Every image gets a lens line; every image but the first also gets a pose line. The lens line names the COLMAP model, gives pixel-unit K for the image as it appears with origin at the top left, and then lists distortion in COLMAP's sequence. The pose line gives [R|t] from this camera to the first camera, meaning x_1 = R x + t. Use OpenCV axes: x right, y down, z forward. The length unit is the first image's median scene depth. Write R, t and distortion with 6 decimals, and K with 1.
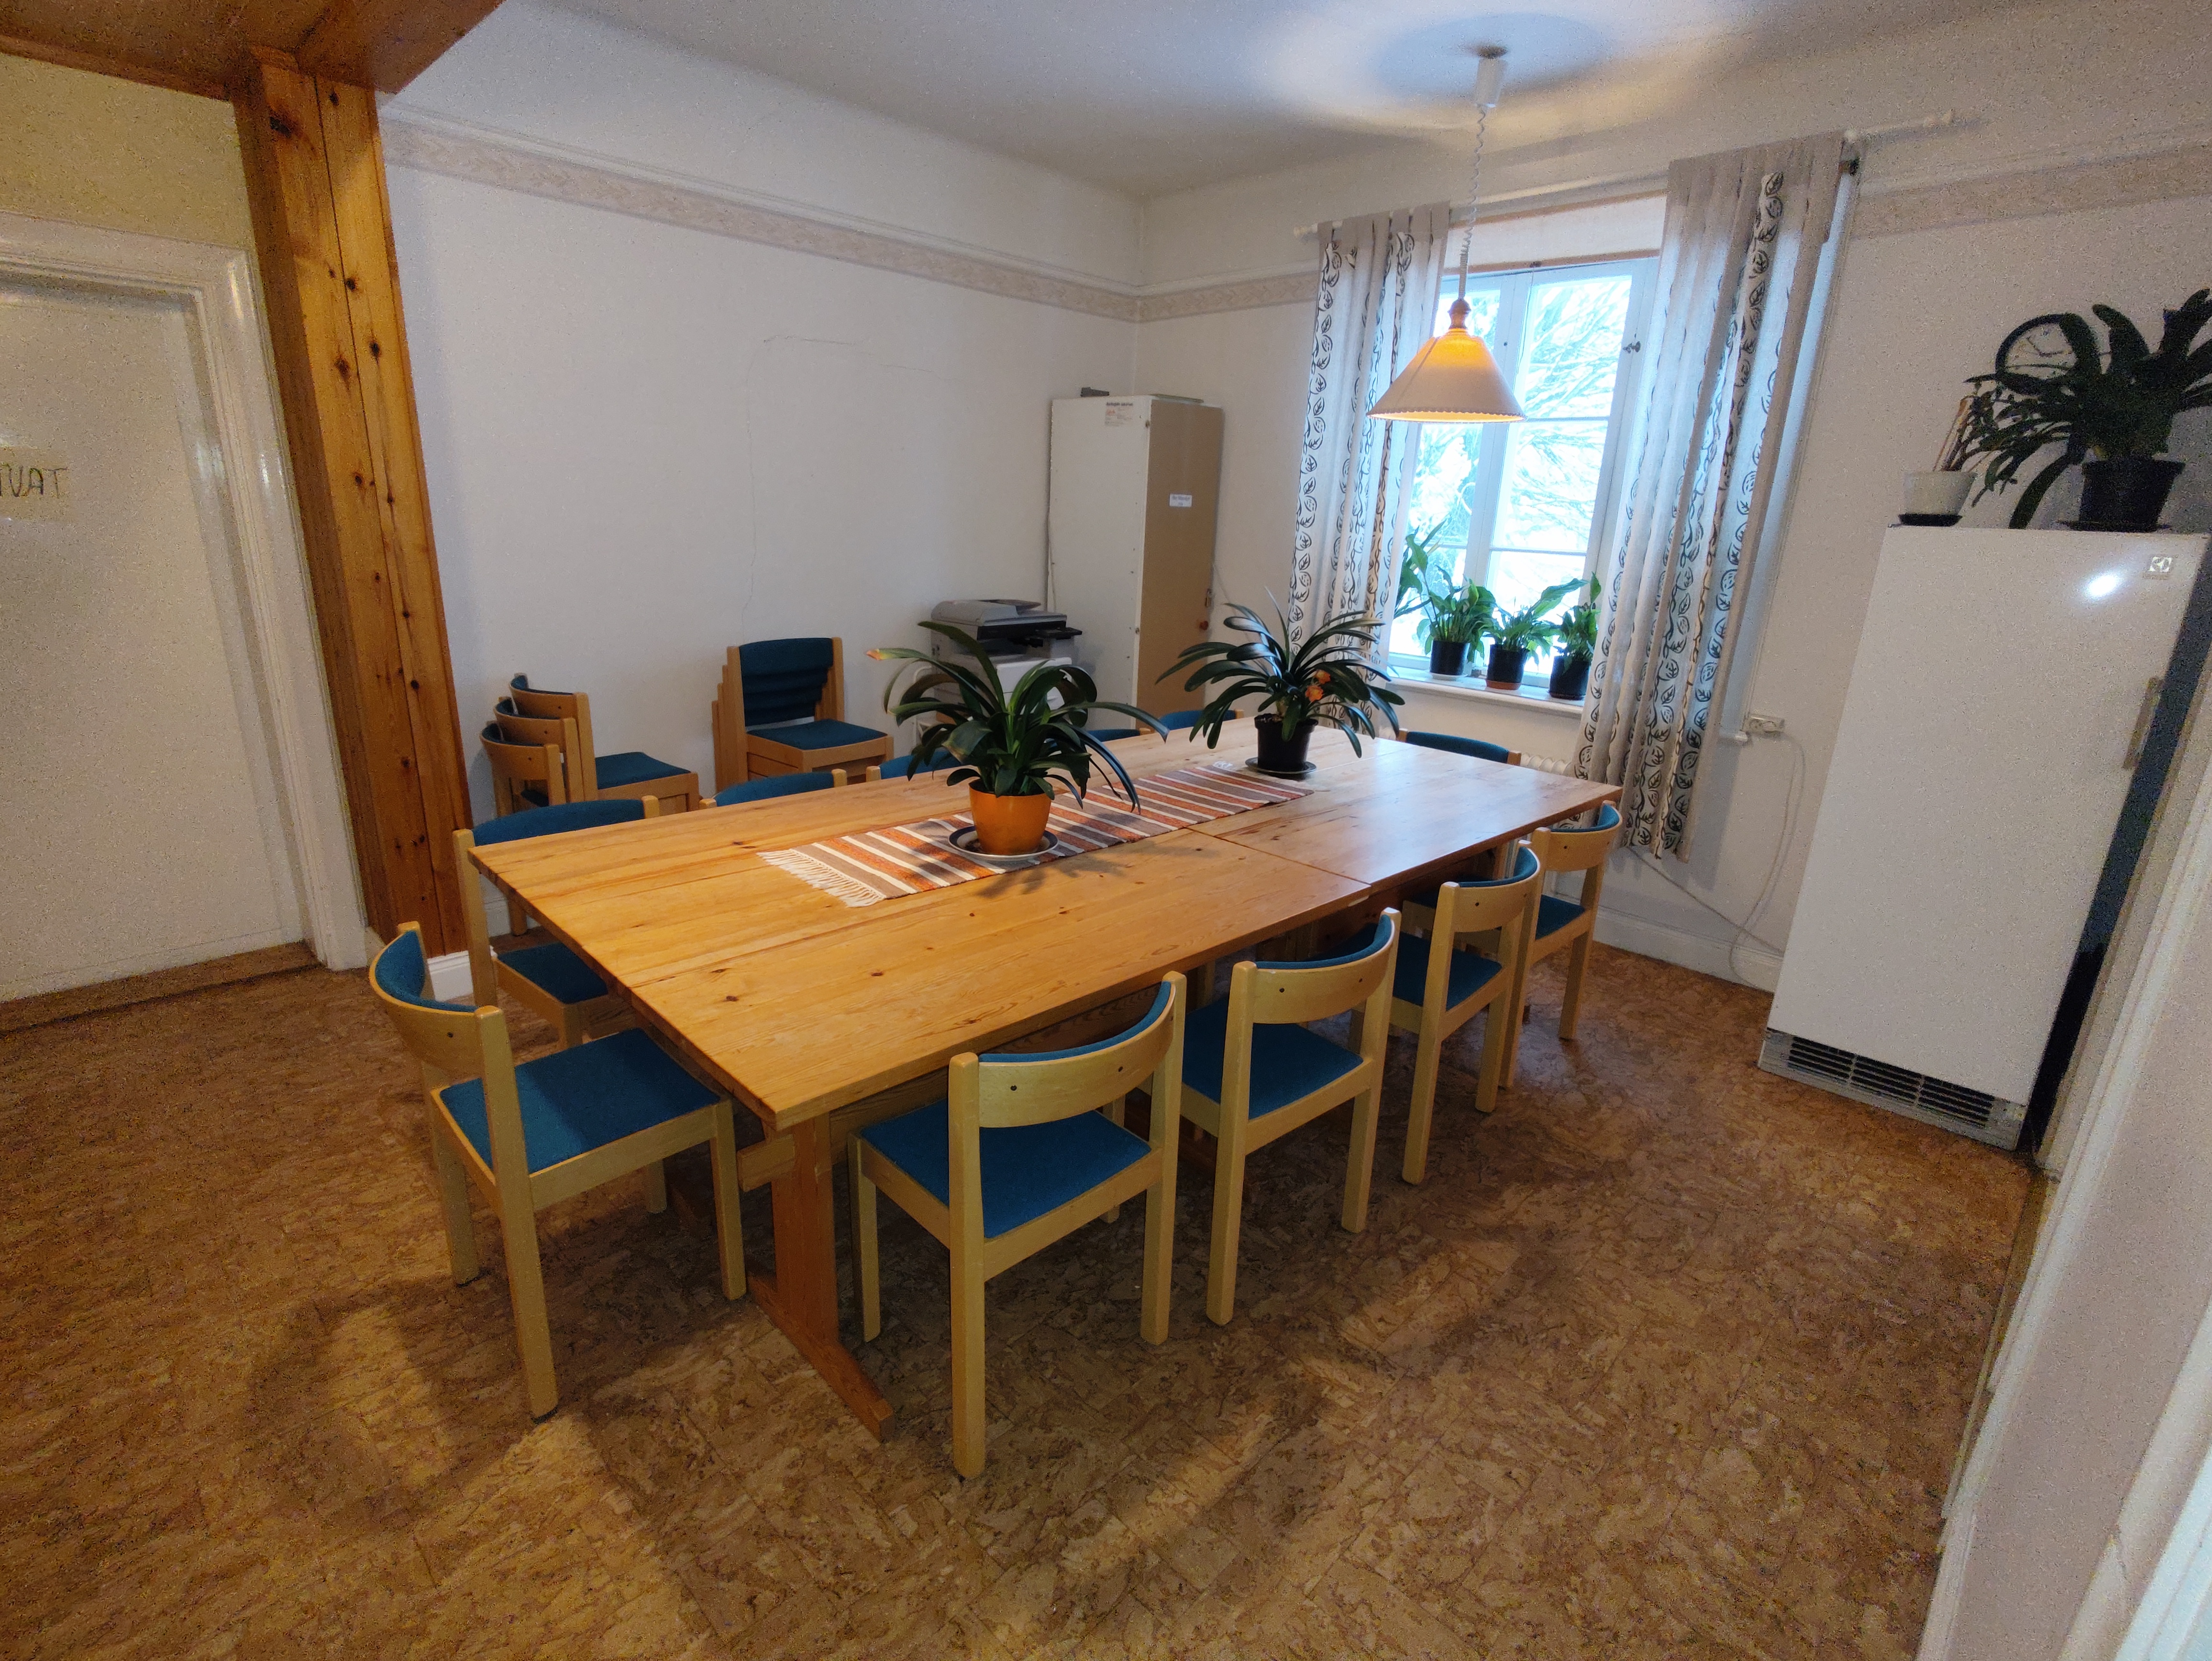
lens RADIAL K [[1068.3, 0, 1099.8], [0, 1068.3, 825.7], [0, 0, 1]] dist [0.000284, -0.001317]
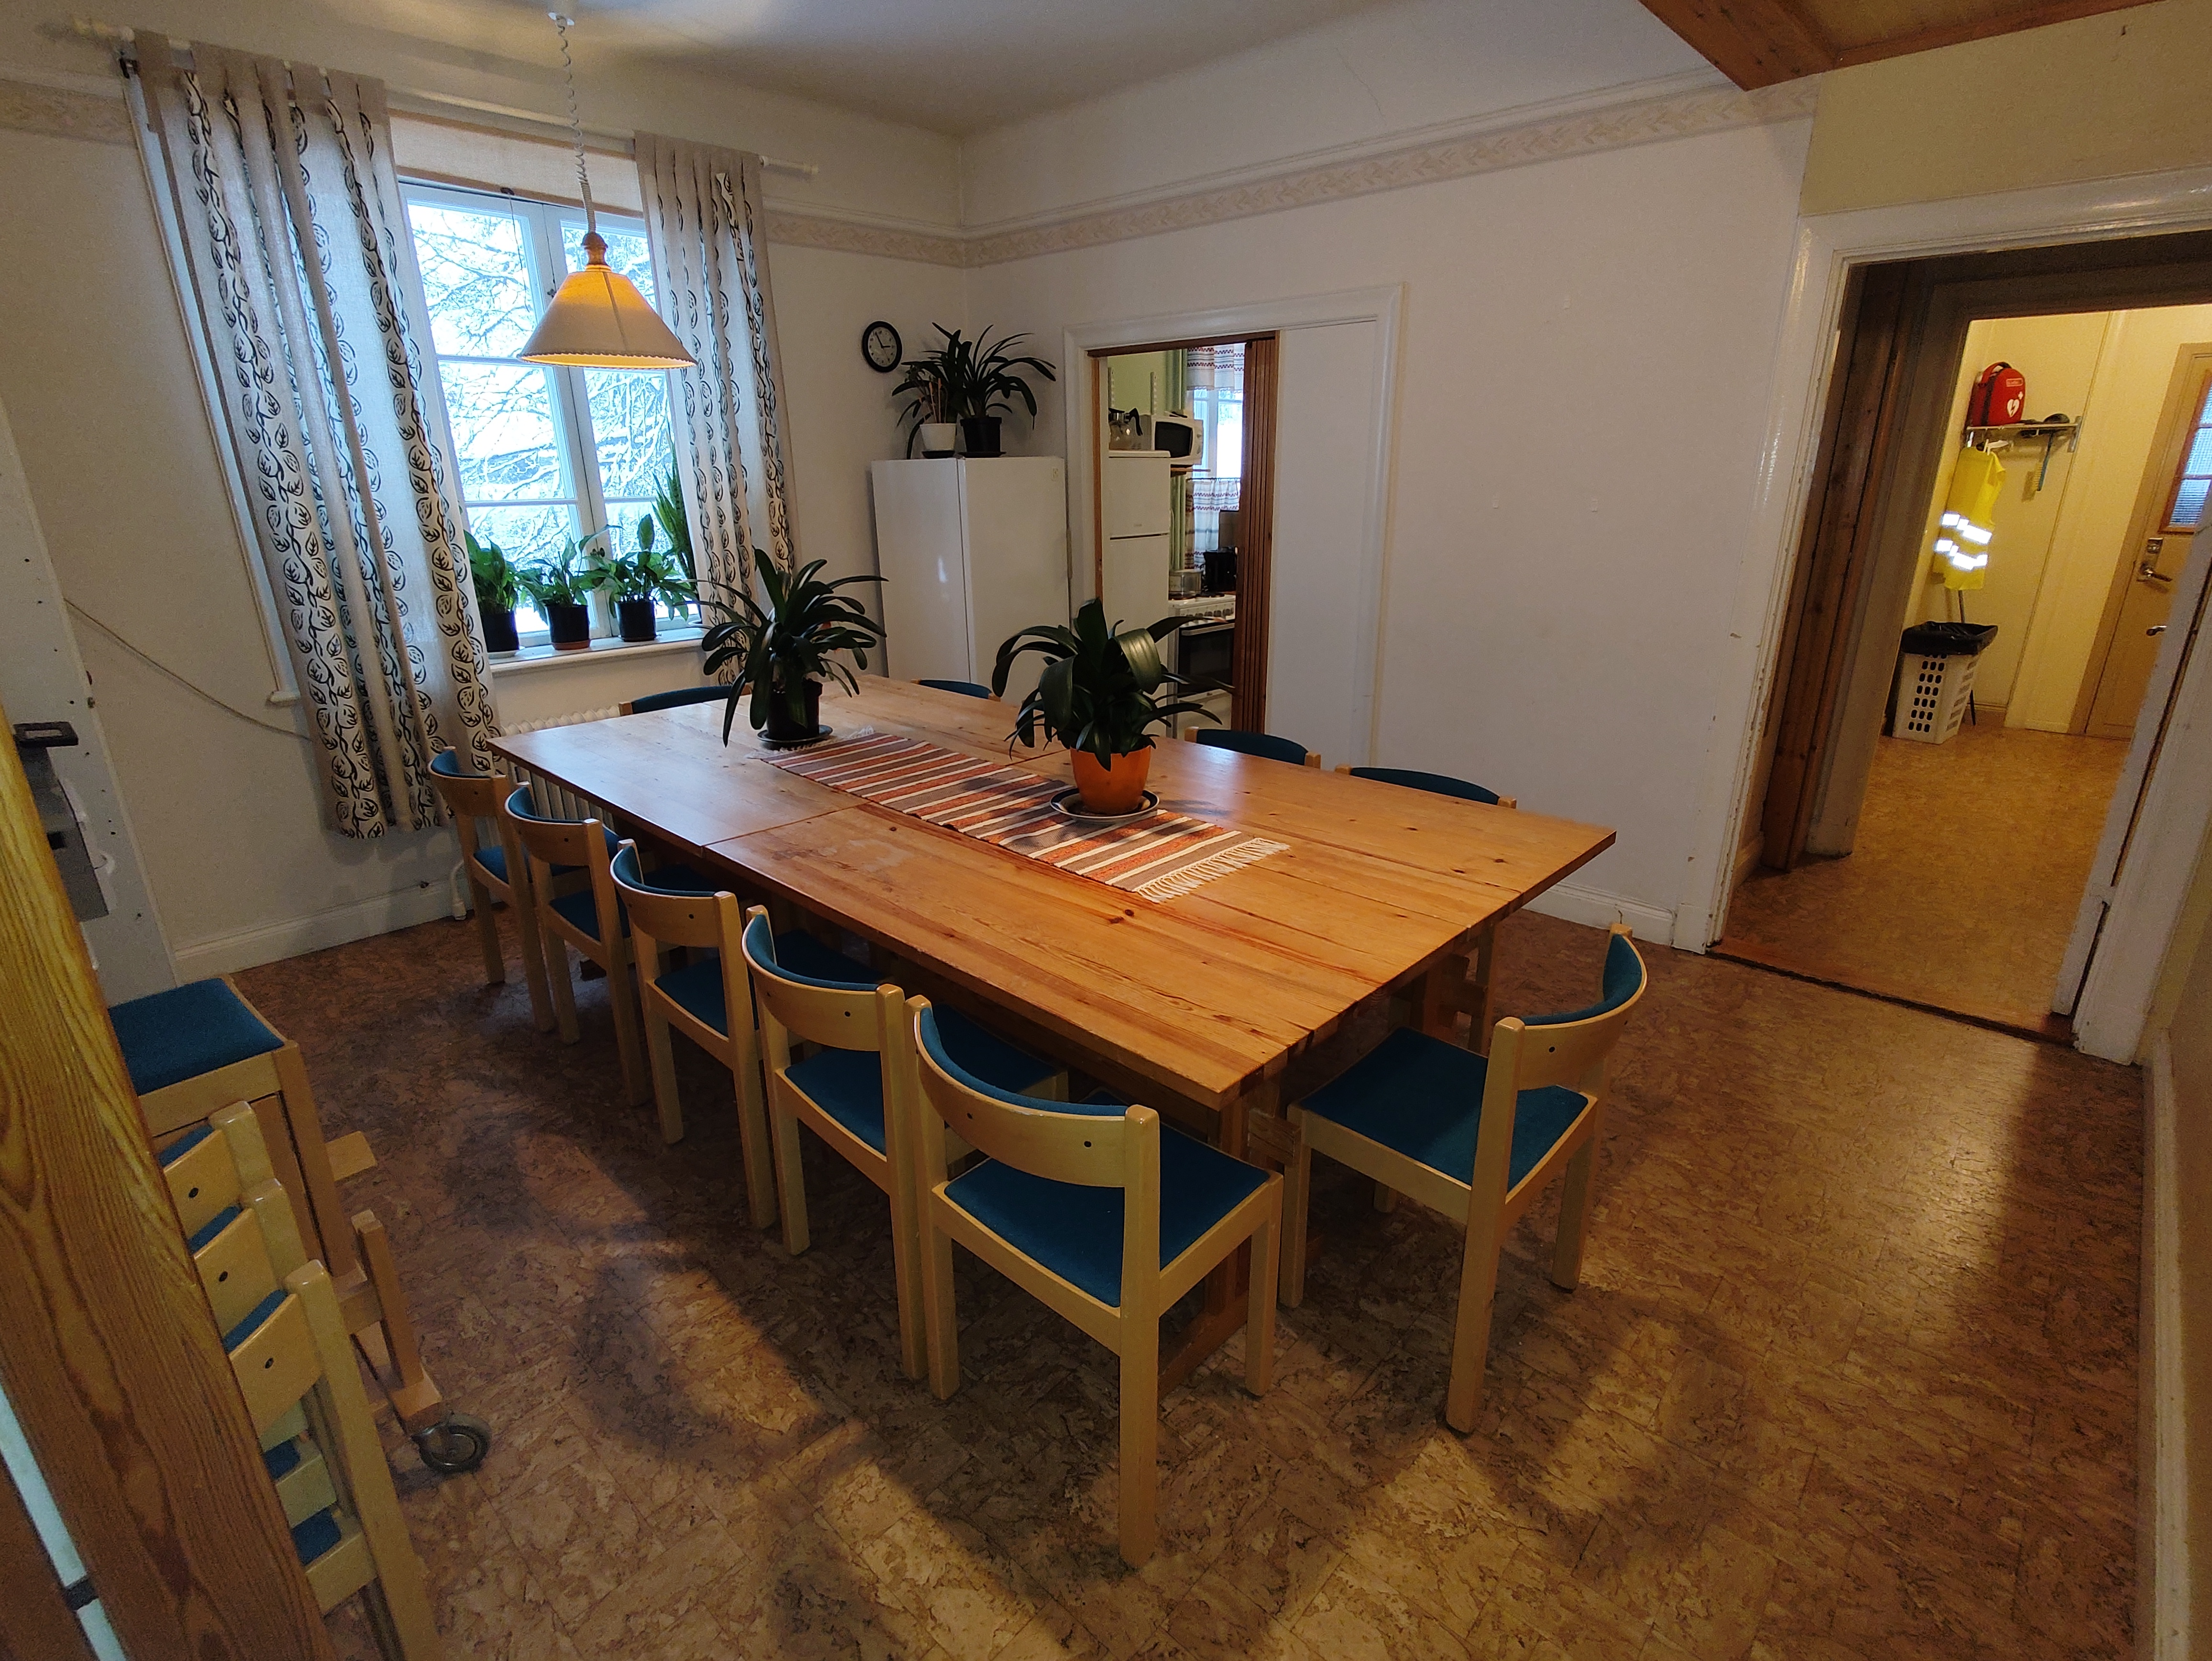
lens RADIAL K [[1068.3, 0, 1099.8], [0, 1068.3, 825.7], [0, 0, 1]] dist [0.000284, -0.001317]
pose [[-0.032520, -0.357695, 0.933272, -1.149077], [0.302591, 0.886420, 0.350282, -0.355226], [-0.952566, 0.293791, 0.079409, 1.023708]]
